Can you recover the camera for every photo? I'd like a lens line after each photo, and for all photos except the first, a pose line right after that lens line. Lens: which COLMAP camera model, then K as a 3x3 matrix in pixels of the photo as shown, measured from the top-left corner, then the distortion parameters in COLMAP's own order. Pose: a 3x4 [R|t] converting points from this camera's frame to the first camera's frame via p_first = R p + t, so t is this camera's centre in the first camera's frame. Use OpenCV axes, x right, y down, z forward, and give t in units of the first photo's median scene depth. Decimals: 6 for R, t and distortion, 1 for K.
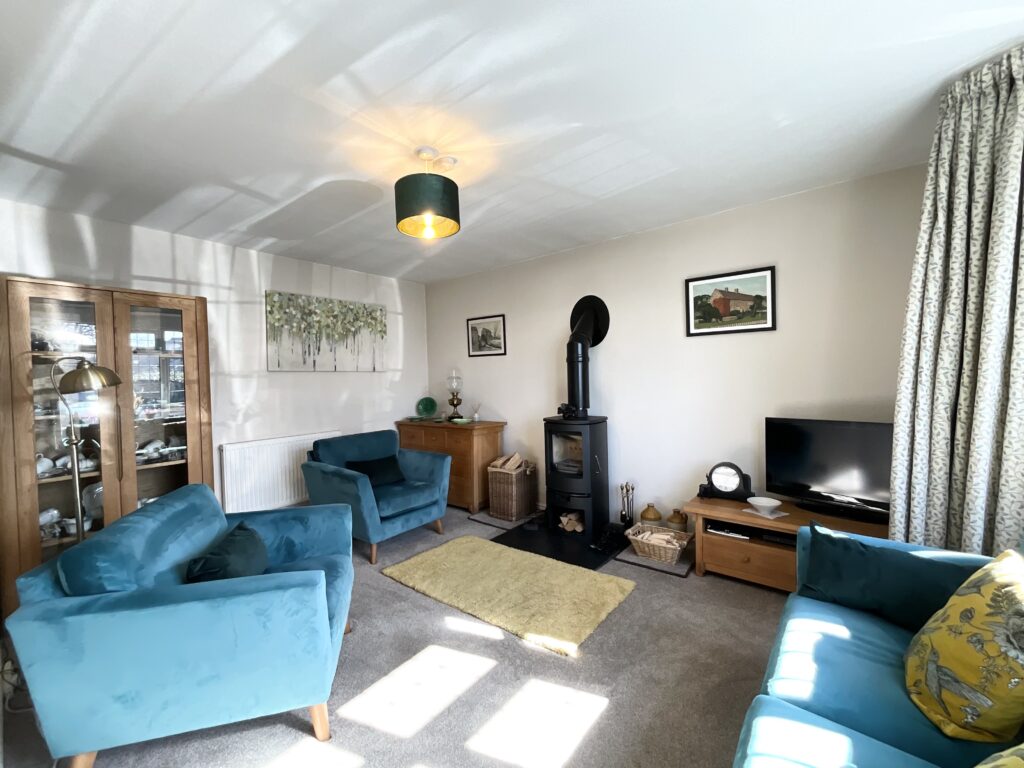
lens RADIAL K [[413.6, 0, 512.0], [0, 413.6, 384.0], [0, 0, 1]] dist [0.000745, -0.000776]
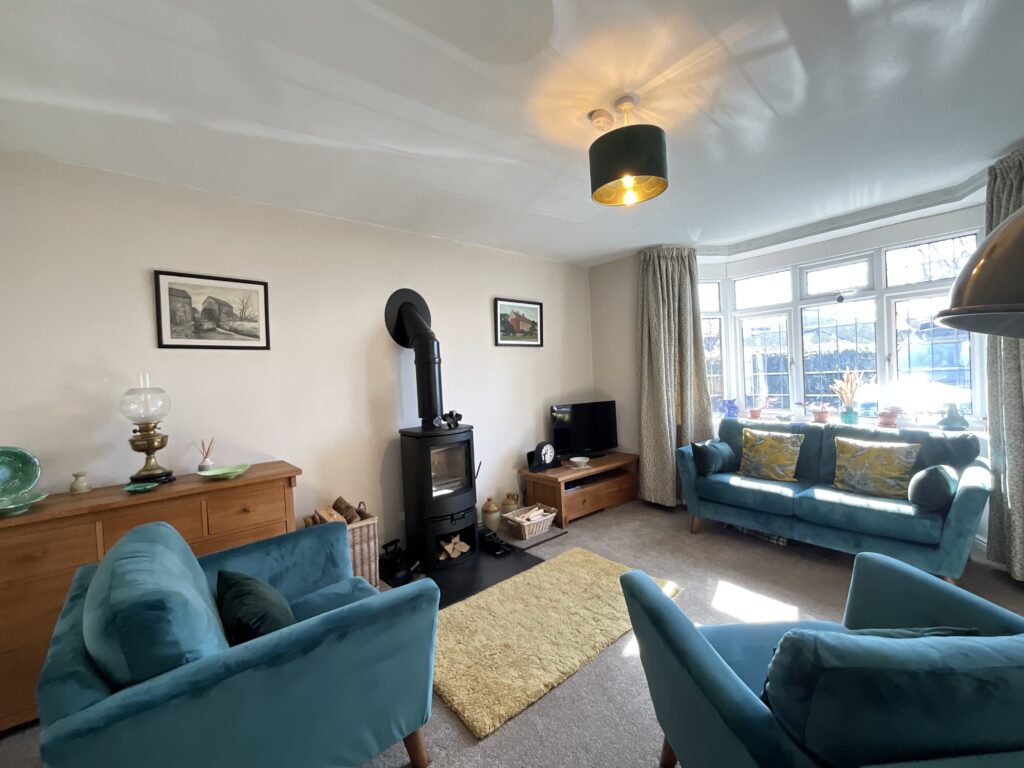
lens RADIAL K [[413.6, 0, 512.0], [0, 413.6, 384.0], [0, 0, 1]] dist [0.000745, -0.000776]
pose [[0.207892, 0.000784, 0.978151, -0.735039], [0.060181, 0.998095, -0.013591, 0.013171], [-0.976299, 0.061691, 0.207449, 0.731893]]
